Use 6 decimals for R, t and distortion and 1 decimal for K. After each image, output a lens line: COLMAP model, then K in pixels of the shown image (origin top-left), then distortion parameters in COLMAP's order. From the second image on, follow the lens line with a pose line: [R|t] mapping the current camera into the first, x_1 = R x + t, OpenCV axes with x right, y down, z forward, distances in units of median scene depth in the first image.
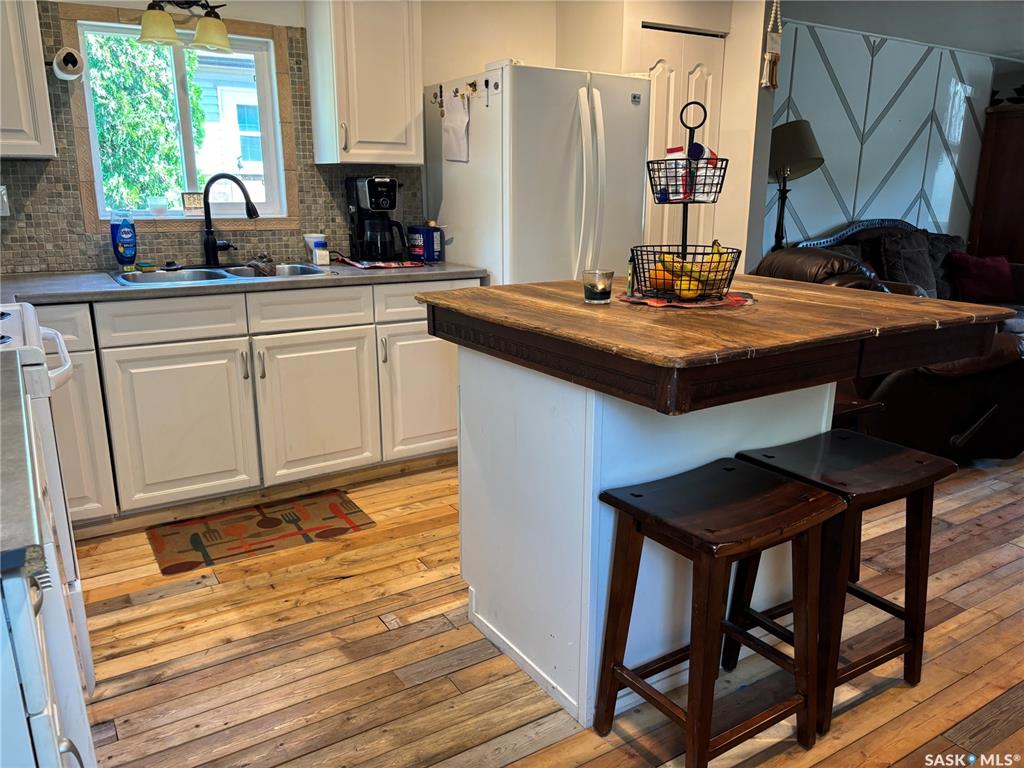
lens RADIAL K [[770.7, 0, 517.0], [0, 770.7, 390.9], [0, 0, 1]] dist [0.044377, -0.051870]
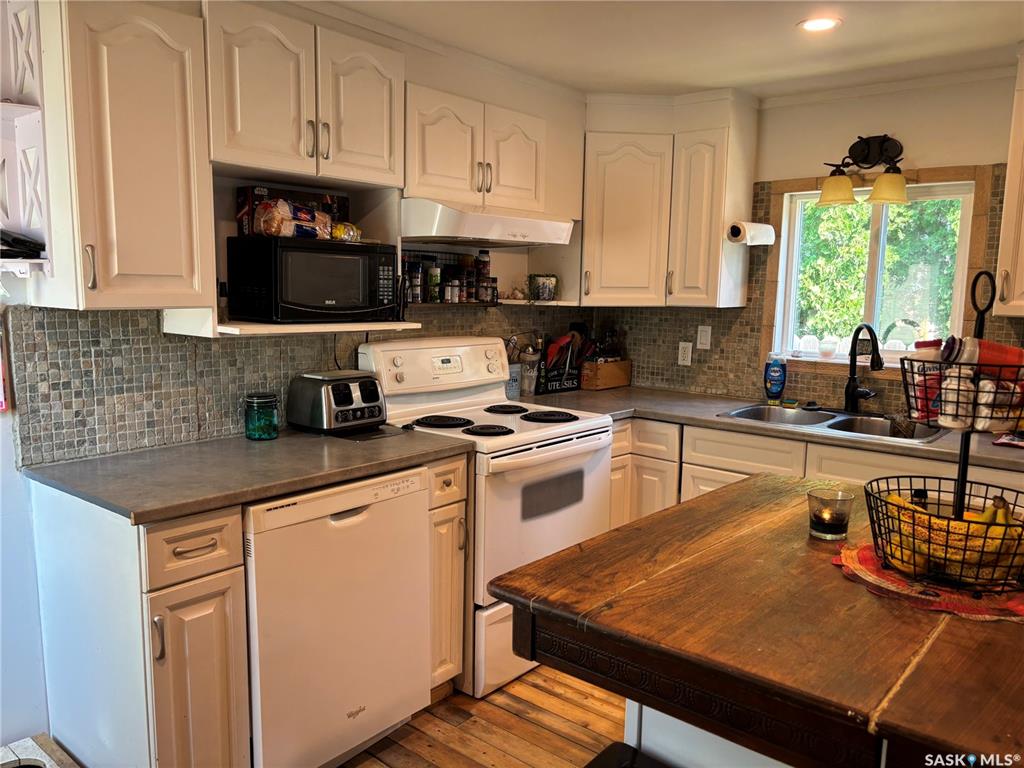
lens RADIAL K [[770.7, 0, 511.2], [0, 770.7, 390.9], [0, 0, 1]] dist [0.044377, -0.051870]
pose [[0.303854, 0.129801, -0.943835, 0.414369], [-0.261408, 0.964013, 0.048419, -0.123411], [0.916154, 0.232014, 0.326850, 0.275423]]
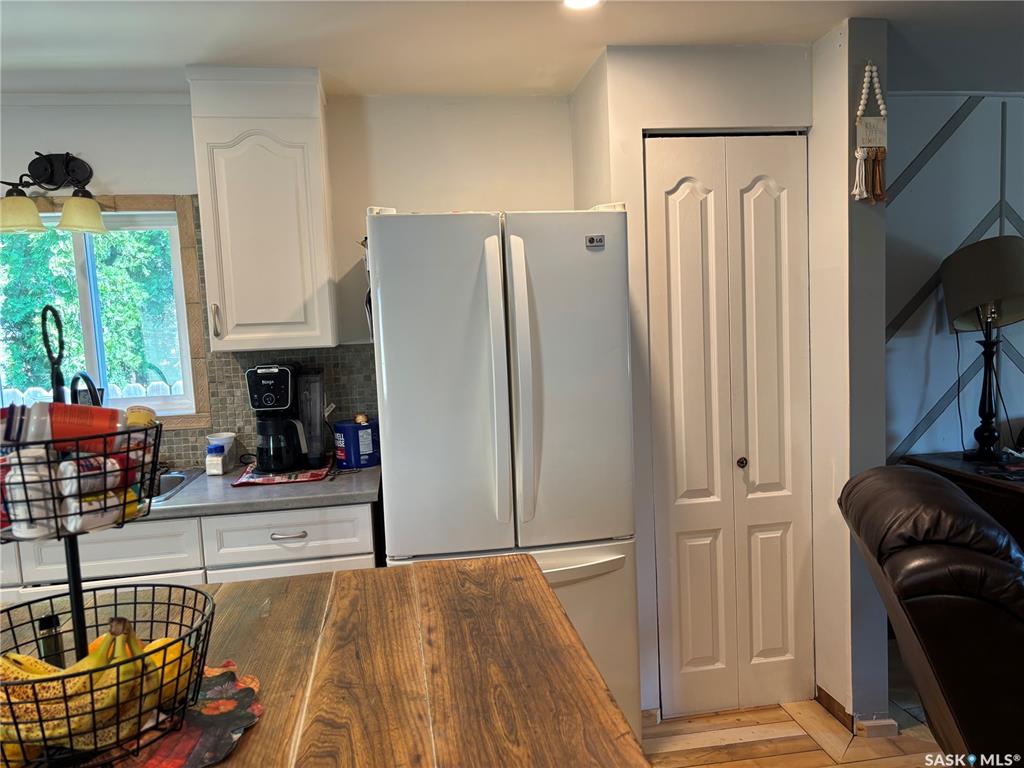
lens RADIAL K [[770.7, 0, 520.4], [0, 770.7, 395.1], [0, 0, 1]] dist [0.044377, -0.051870]
pose [[0.917166, -0.003216, -0.398493, 0.375265], [-0.056020, 0.988997, -0.136917, -0.162327], [0.394549, 0.147899, 0.906894, 0.418088]]
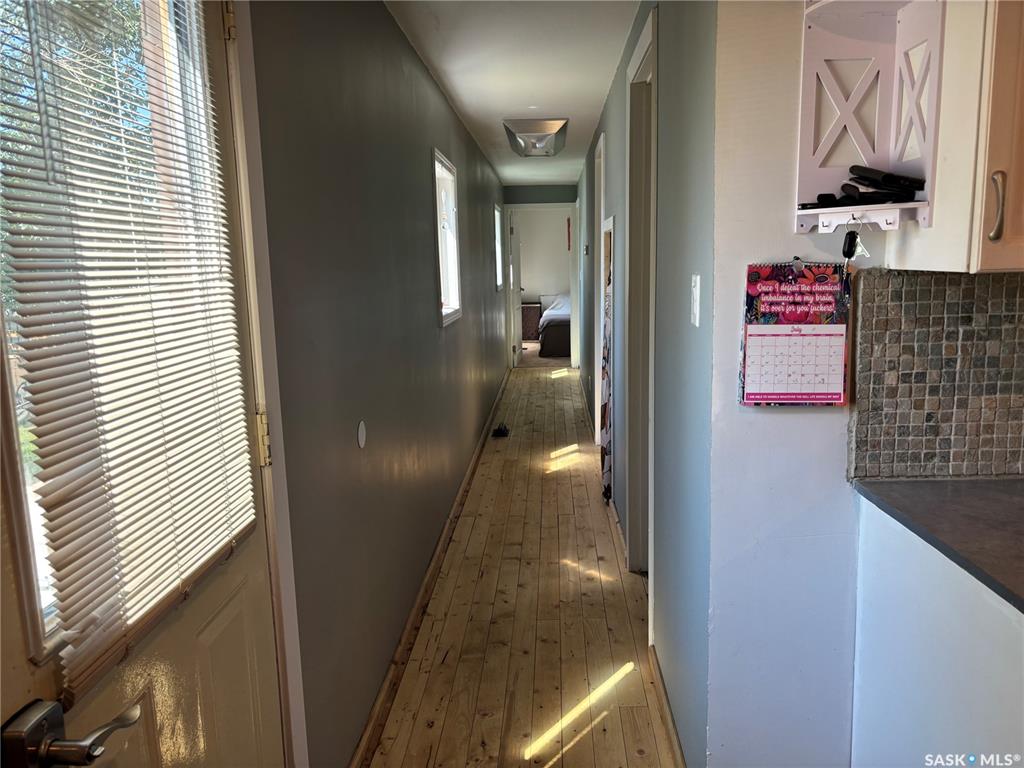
lens RADIAL K [[770.7, 0, 520.4], [0, 770.7, 393.6], [0, 0, 1]] dist [0.044377, -0.051870]
pose [[-0.565772, 0.157015, -0.809474, 0.206707], [-0.188800, 0.930954, 0.312538, -0.091563], [0.802656, 0.329654, -0.497063, 0.186848]]
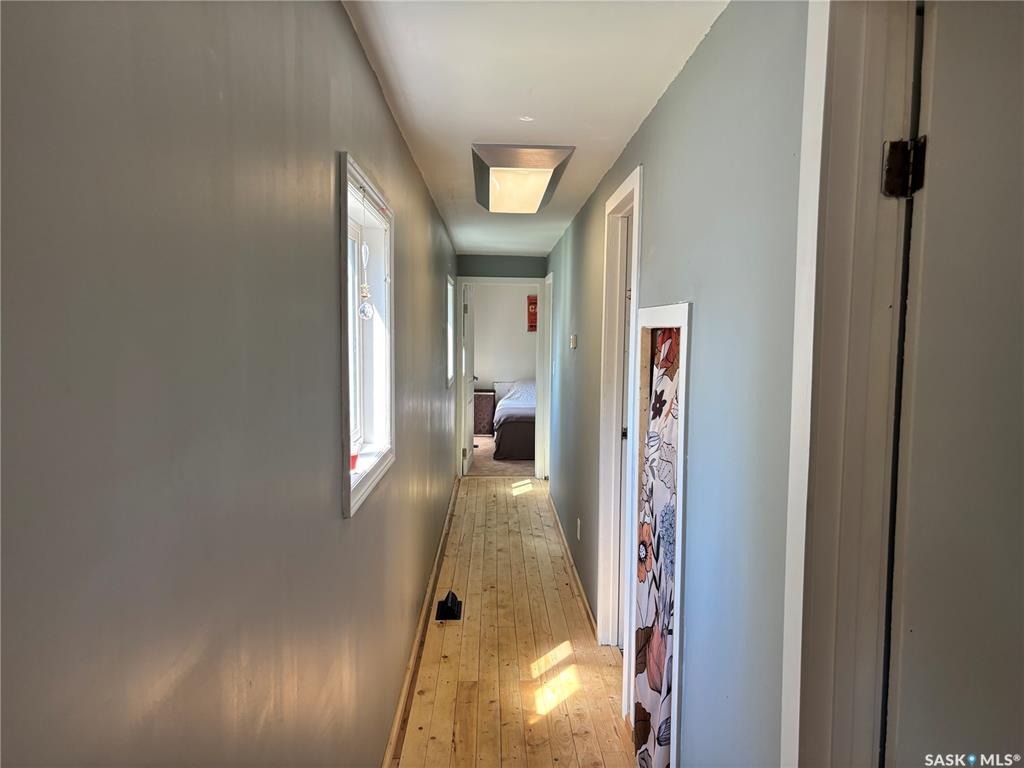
lens RADIAL K [[770.7, 0, 519.2], [0, 770.7, 376.3], [0, 0, 1]] dist [0.044377, -0.051870]
pose [[-0.505483, 0.047615, -0.861522, -0.264511], [-0.229472, 0.955099, 0.187425, -0.029240], [0.831763, 0.292436, -0.471860, -0.177390]]
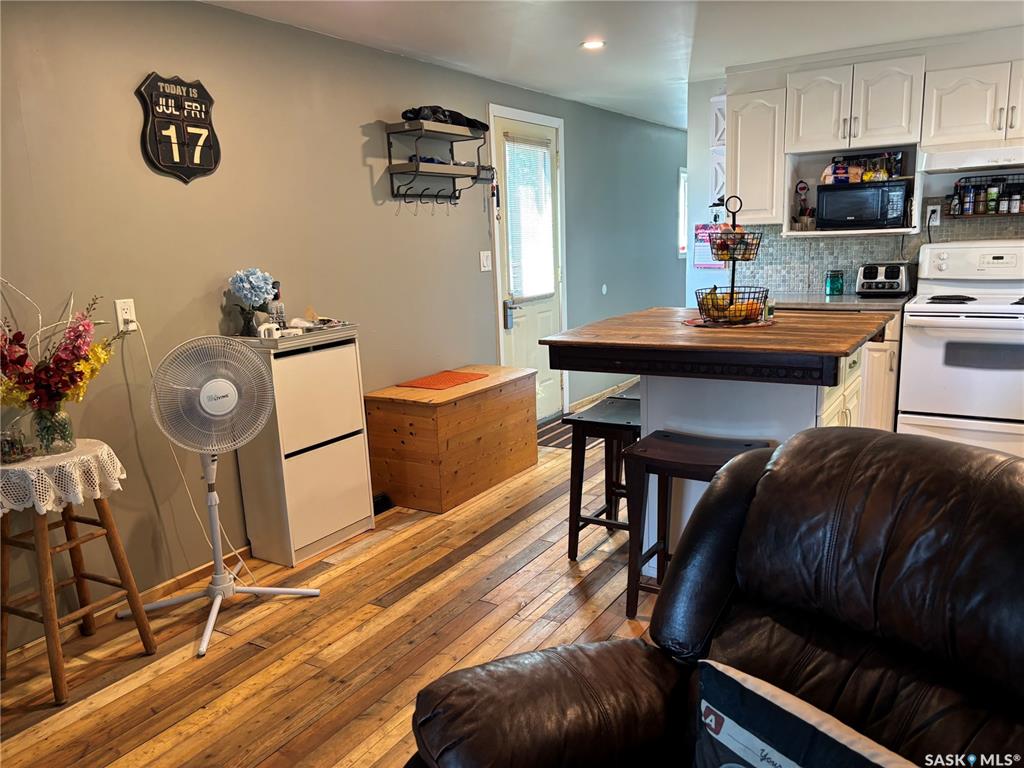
lens RADIAL K [[770.7, 0, 520.3], [0, 770.7, 384.1], [0, 0, 1]] dist [0.044377, -0.051870]
pose [[-0.892619, 0.114546, -0.436017, 0.780632], [-0.083251, 0.908663, 0.409146, -0.365846], [0.443058, 0.401510, -0.801554, 1.284732]]
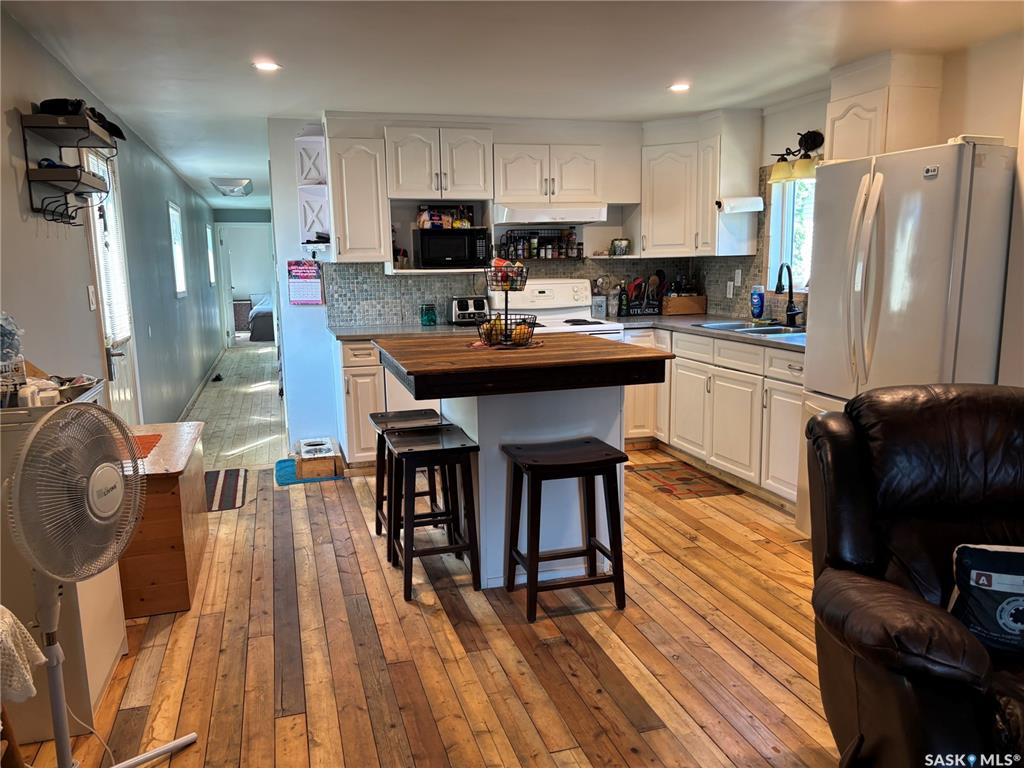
lens RADIAL K [[770.7, 0, 510.2], [0, 770.7, 388.5], [0, 0, 1]] dist [0.044377, -0.051870]
pose [[-0.266622, 0.159578, -0.950499, 1.142224], [-0.232332, 0.946474, 0.224073, -0.254256], [0.935380, 0.280574, -0.215275, 0.868733]]
